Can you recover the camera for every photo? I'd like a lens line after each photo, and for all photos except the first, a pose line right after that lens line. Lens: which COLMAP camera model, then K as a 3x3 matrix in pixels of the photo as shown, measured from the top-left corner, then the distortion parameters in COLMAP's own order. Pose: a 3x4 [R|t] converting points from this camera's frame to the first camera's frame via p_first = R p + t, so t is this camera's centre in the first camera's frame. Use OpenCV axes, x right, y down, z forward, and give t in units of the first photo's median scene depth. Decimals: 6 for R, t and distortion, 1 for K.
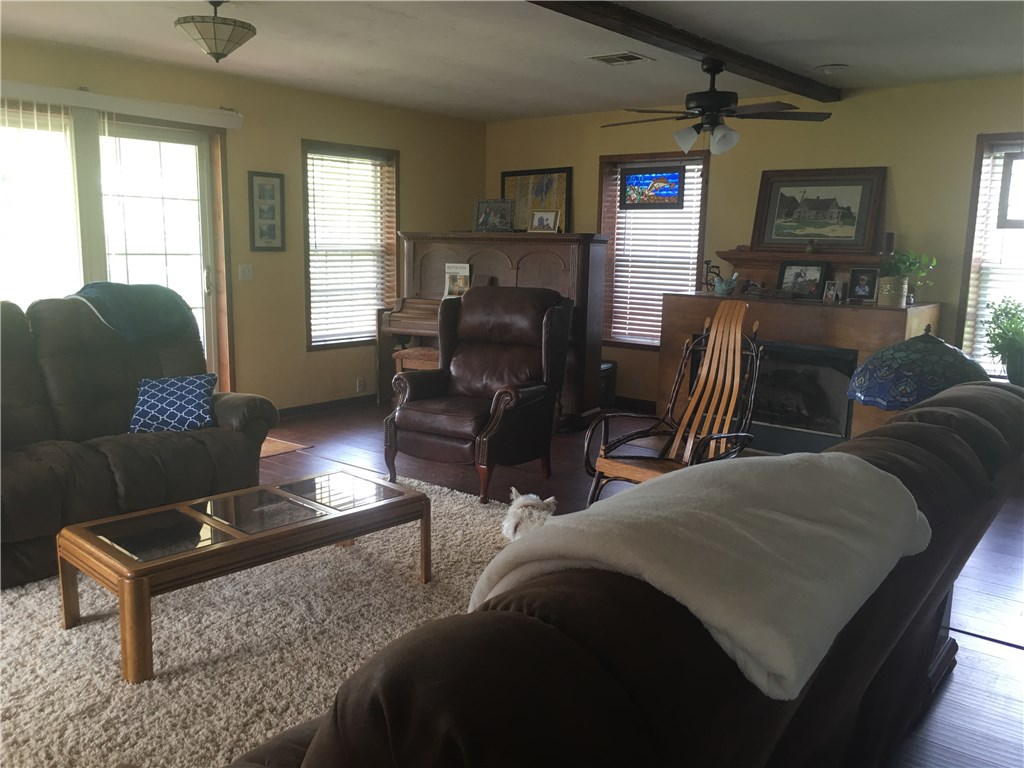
lens RADIAL K [[865.0, 0, 502.5], [0, 865.0, 376.5], [0, 0, 1]] dist [0.077705, -0.108032]
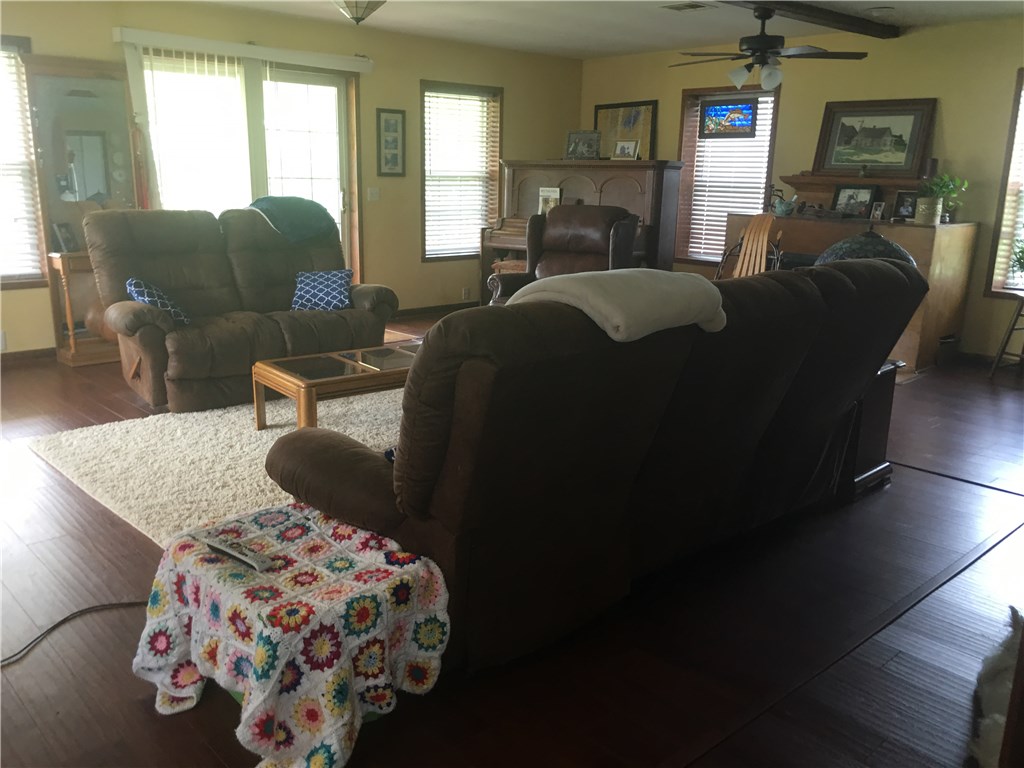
lens RADIAL K [[868.9, 0, 506.1], [0, 868.9, 384.8], [0, 0, 1]] dist [0.081914, -0.110179]
pose [[0.991418, 0.031433, -0.126897, 0.050395], [-0.020991, 0.996344, 0.082808, 0.040026], [0.129036, -0.079433, 0.988453, -0.197158]]
